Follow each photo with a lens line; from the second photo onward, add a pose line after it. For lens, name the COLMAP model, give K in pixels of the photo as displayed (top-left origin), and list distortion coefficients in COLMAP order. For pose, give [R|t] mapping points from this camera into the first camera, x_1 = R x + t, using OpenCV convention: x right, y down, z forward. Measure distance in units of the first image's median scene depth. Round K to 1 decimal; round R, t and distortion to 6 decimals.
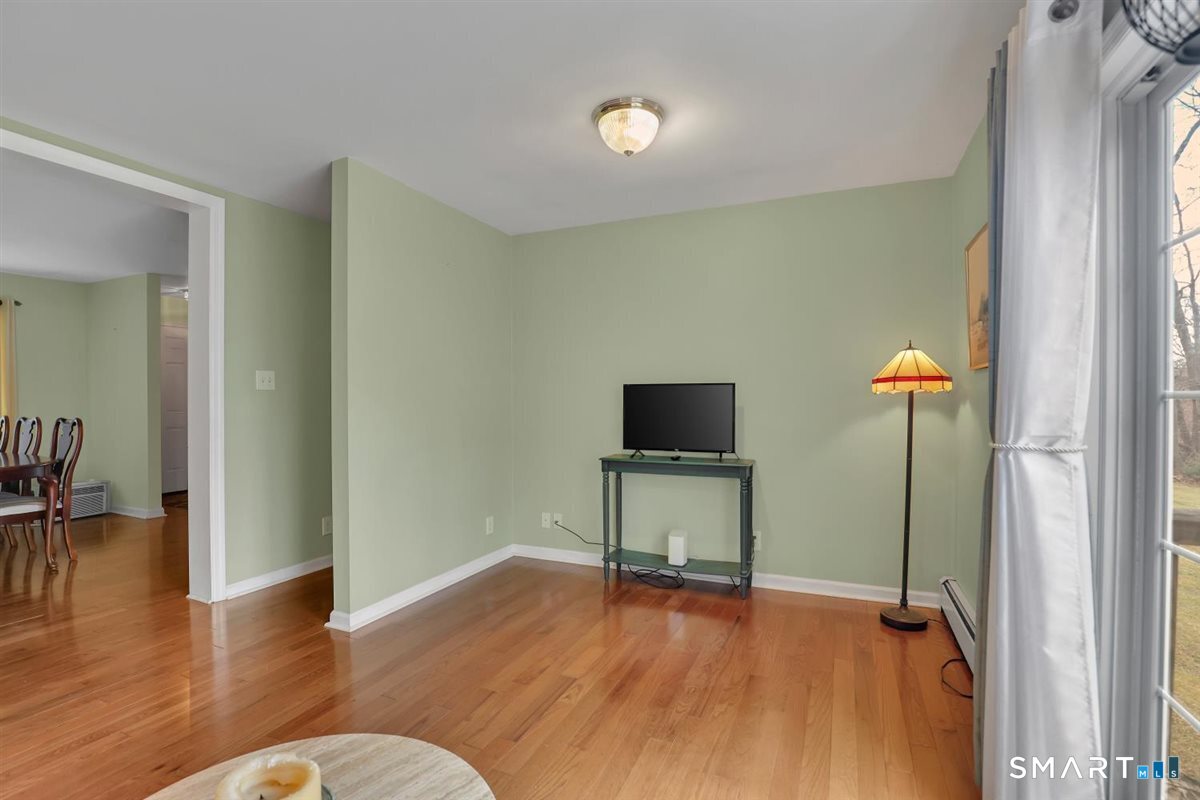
lens RADIAL K [[550.3, 0, 597.7], [0, 550.3, 405.1], [0, 0, 1]] dist [-0.032547, 0.006058]
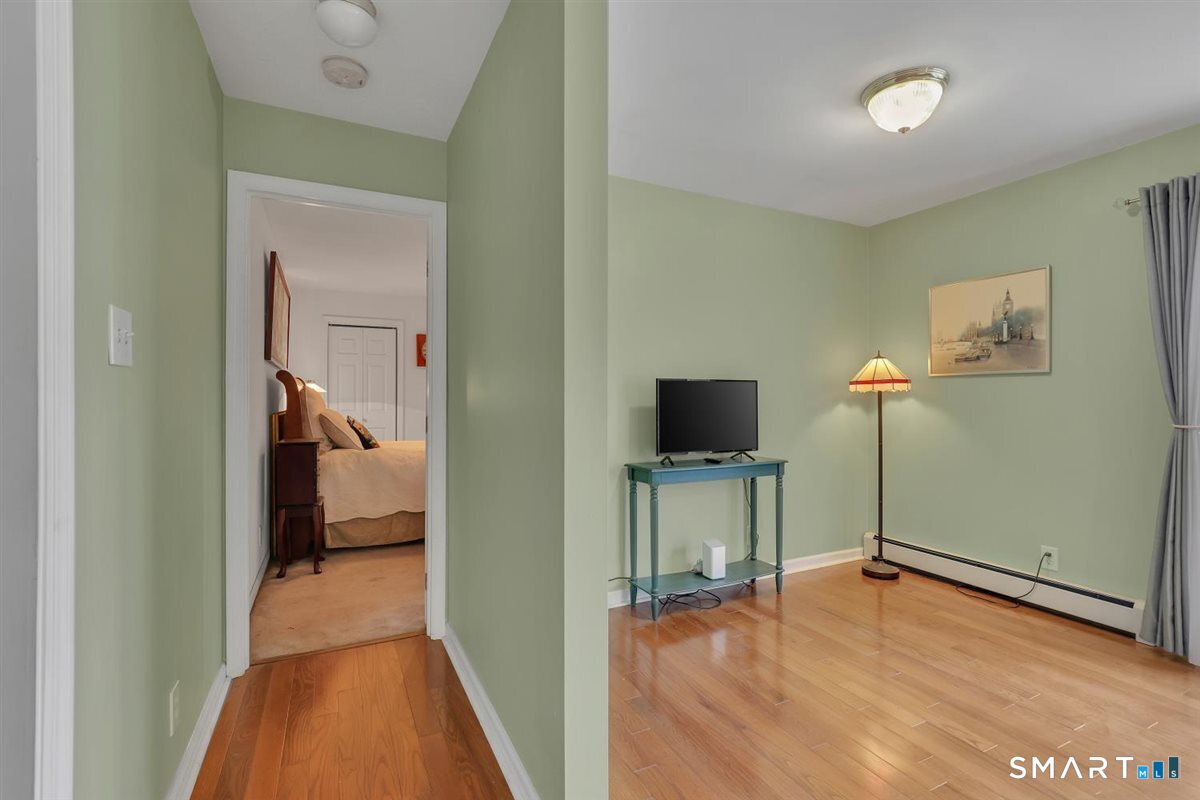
lens RADIAL K [[550.3, 0, 594.7], [0, 550.3, 395.1], [0, 0, 1]] dist [-0.032547, 0.006058]
pose [[0.678716, 0.010259, 0.734329, -0.689054], [0.001762, 0.999877, -0.015597, 0.001760], [-0.734399, 0.011880, 0.678614, 0.537240]]
